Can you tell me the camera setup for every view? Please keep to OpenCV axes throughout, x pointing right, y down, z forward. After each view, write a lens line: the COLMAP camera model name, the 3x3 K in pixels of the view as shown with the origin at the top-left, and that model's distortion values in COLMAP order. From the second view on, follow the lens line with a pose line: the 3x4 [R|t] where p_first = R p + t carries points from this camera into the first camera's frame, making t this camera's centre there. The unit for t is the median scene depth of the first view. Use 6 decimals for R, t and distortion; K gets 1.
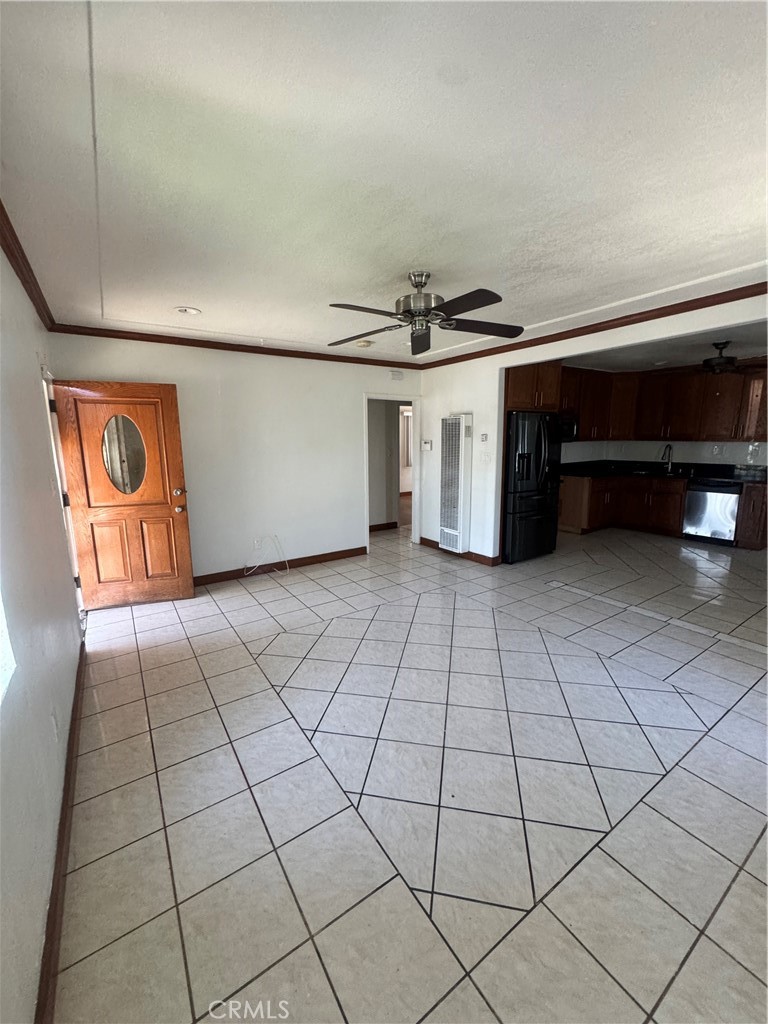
lens RADIAL K [[408.0, 0, 387.8], [0, 408.0, 512.2], [0, 0, 1]] dist [-0.001071, -0.000393]
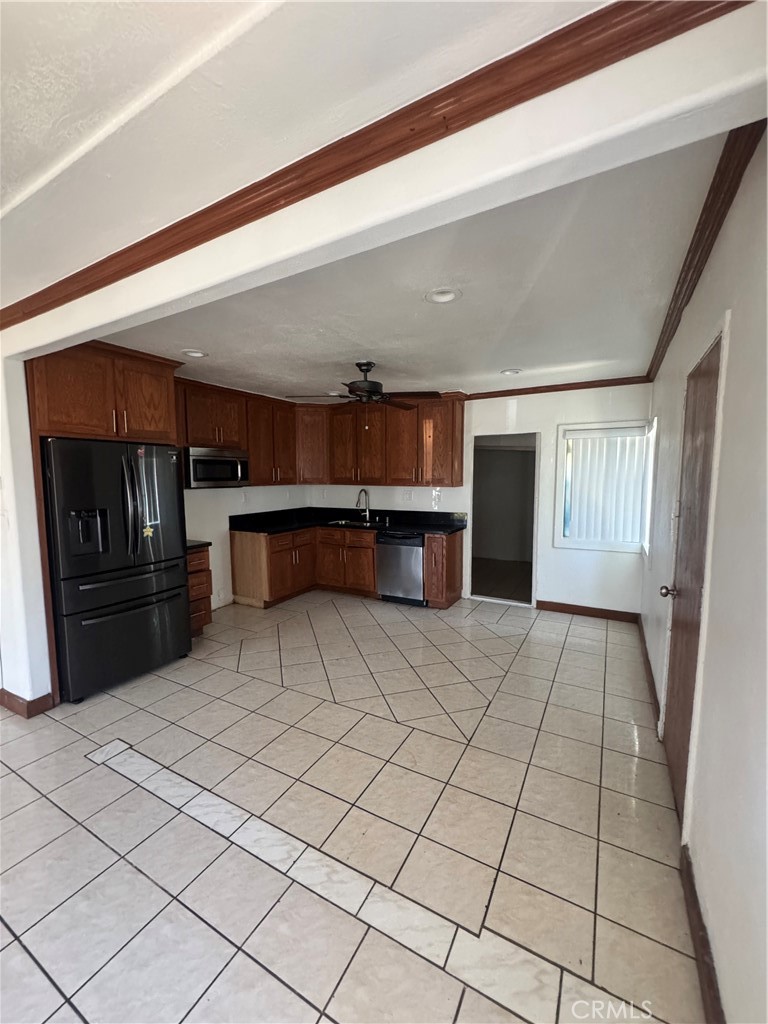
lens RADIAL K [[408.0, 0, 387.8], [0, 408.0, 512.2], [0, 0, 1]] dist [-0.001071, -0.000393]
pose [[0.888134, -0.031081, 0.458533, 0.381969], [0.075234, 0.994084, -0.078338, -0.051850], [-0.453385, 0.104072, 0.885218, 0.244821]]
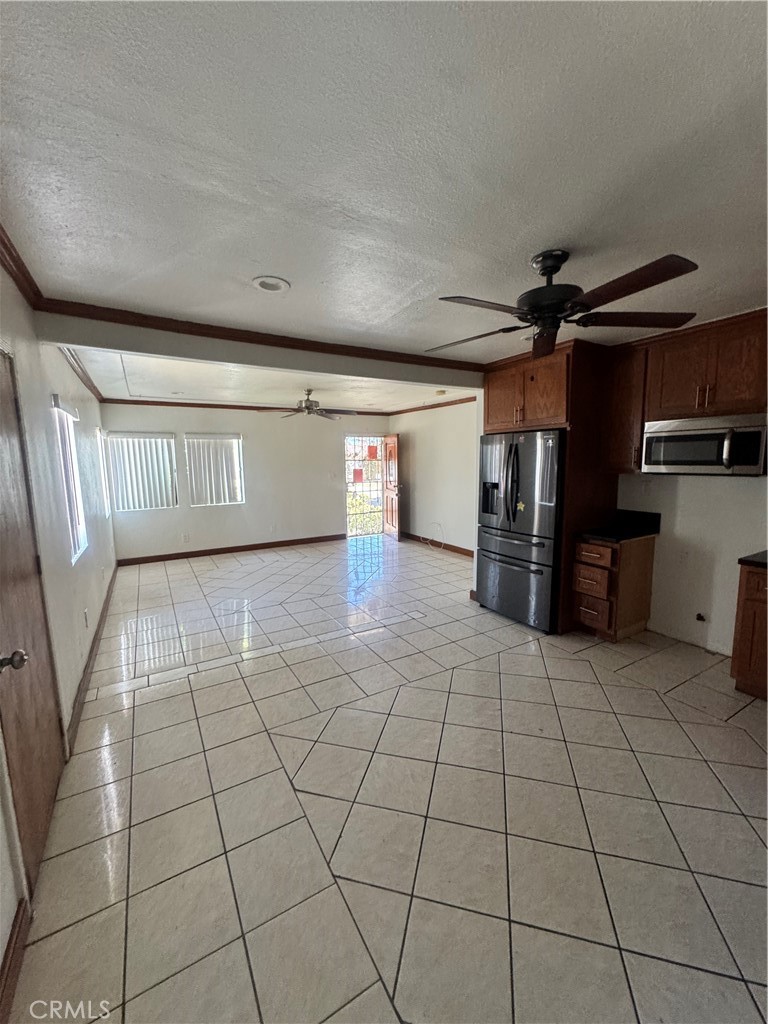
lens RADIAL K [[408.0, 0, 387.8], [0, 408.0, 512.2], [0, 0, 1]] dist [-0.001071, -0.000393]
pose [[-0.055677, 0.141817, -0.988326, 1.013169], [-0.166946, 0.974604, 0.149253, -0.146930], [0.984393, 0.173307, -0.030587, 0.696227]]
